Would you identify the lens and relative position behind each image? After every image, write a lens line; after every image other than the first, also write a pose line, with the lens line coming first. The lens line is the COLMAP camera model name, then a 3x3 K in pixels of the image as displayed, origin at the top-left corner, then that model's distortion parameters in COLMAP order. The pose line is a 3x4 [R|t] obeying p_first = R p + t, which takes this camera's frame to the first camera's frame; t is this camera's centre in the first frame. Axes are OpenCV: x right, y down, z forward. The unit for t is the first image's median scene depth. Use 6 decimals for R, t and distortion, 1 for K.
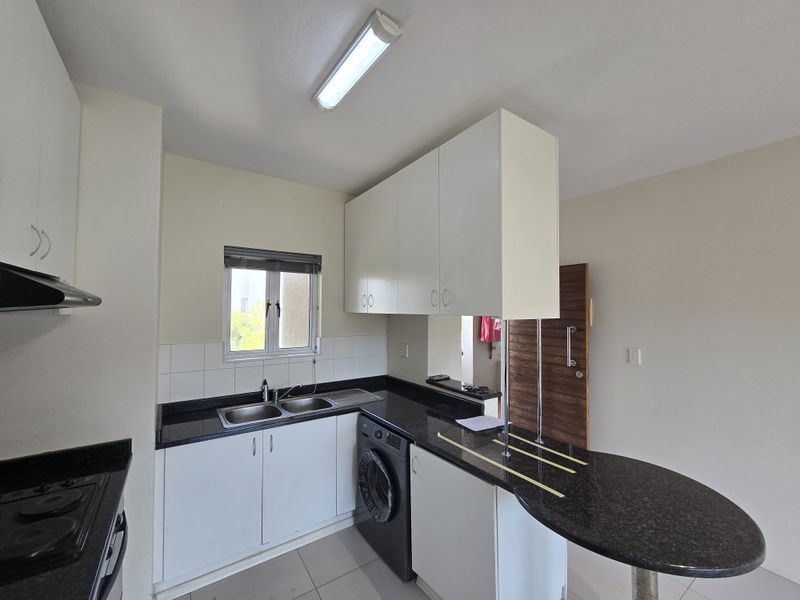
lens RADIAL K [[326.4, 0, 401.4], [0, 326.4, 301.2], [0, 0, 1]] dist [0.000121, 0.000179]
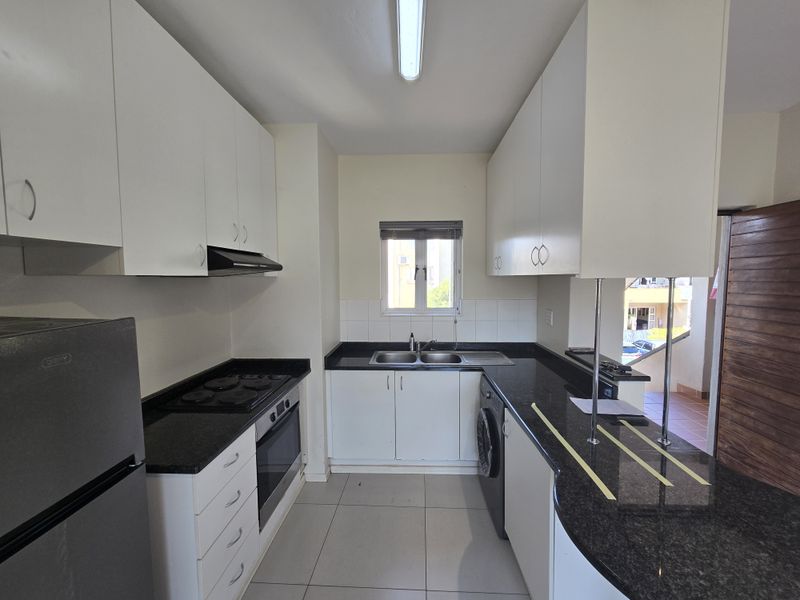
lens RADIAL K [[326.4, 0, 402.7], [0, 326.4, 298.7], [0, 0, 1]] dist [0.000121, 0.000179]
pose [[0.798792, 0.030797, -0.600819, 0.262958], [0.024898, 0.996141, 0.084162, 0.016835], [0.601092, -0.082187, 0.794942, 0.051804]]
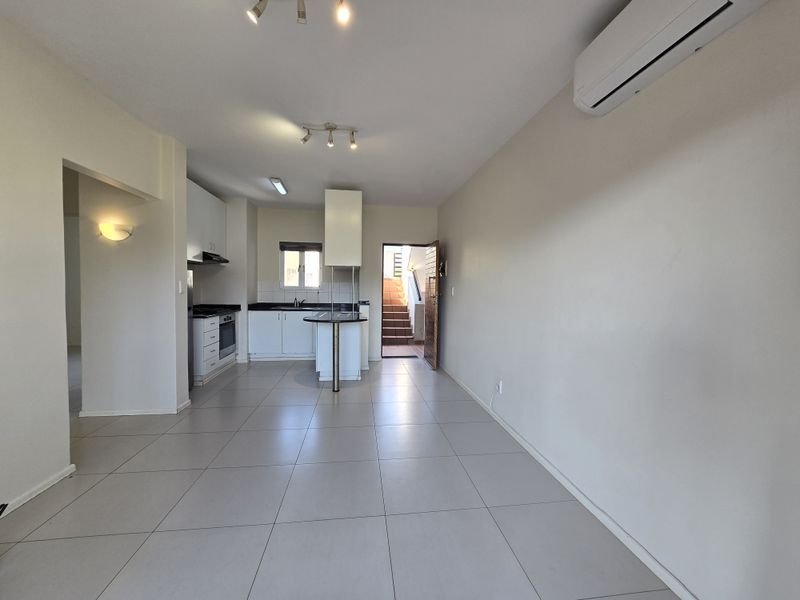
lens RADIAL K [[326.4, 0, 402.0], [0, 326.4, 298.2], [0, 0, 1]] dist [0.000121, 0.000179]
pose [[0.898580, 0.024577, -0.438122, 1.304756], [-0.000294, 0.998464, 0.055408, 0.111174], [0.438811, -0.049660, 0.897206, -0.773797]]
